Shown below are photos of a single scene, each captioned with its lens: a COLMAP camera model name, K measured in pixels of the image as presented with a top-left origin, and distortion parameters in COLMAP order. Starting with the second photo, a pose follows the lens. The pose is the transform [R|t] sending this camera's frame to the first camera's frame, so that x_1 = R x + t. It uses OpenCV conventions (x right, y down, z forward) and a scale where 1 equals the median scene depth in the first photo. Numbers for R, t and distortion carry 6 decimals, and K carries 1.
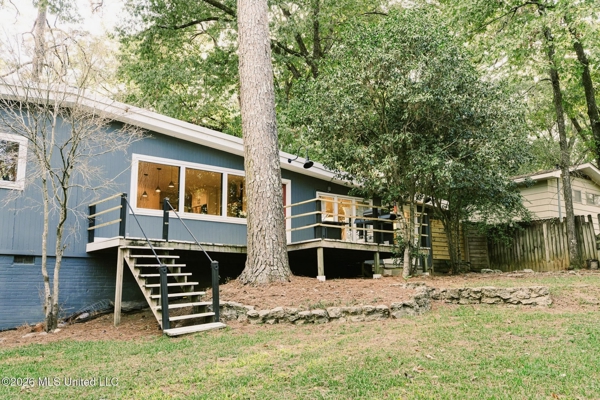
lens RADIAL K [[598.0, 0, 302.6], [0, 598.0, 200.6], [0, 0, 1]] dist [-0.001415, 0.000000]
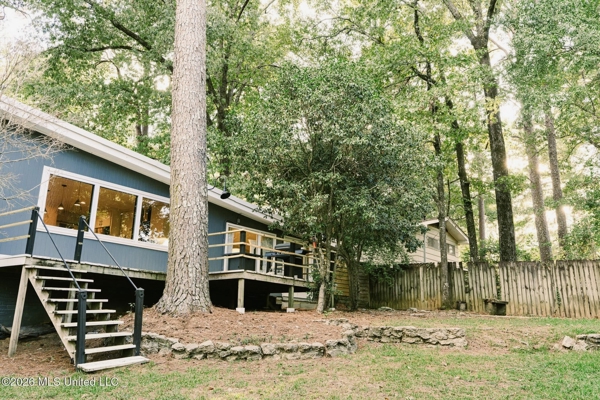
lens RADIAL K [[527.4, 0, 299.7], [0, 527.4, 198.3], [0, 0, 1]] dist [0.004037, -0.009647]
pose [[0.967700, 0.091558, 0.234893, -0.096422], [-0.075001, 0.994089, -0.078500, 0.007120], [-0.240692, 0.058348, 0.968846, 0.121202]]
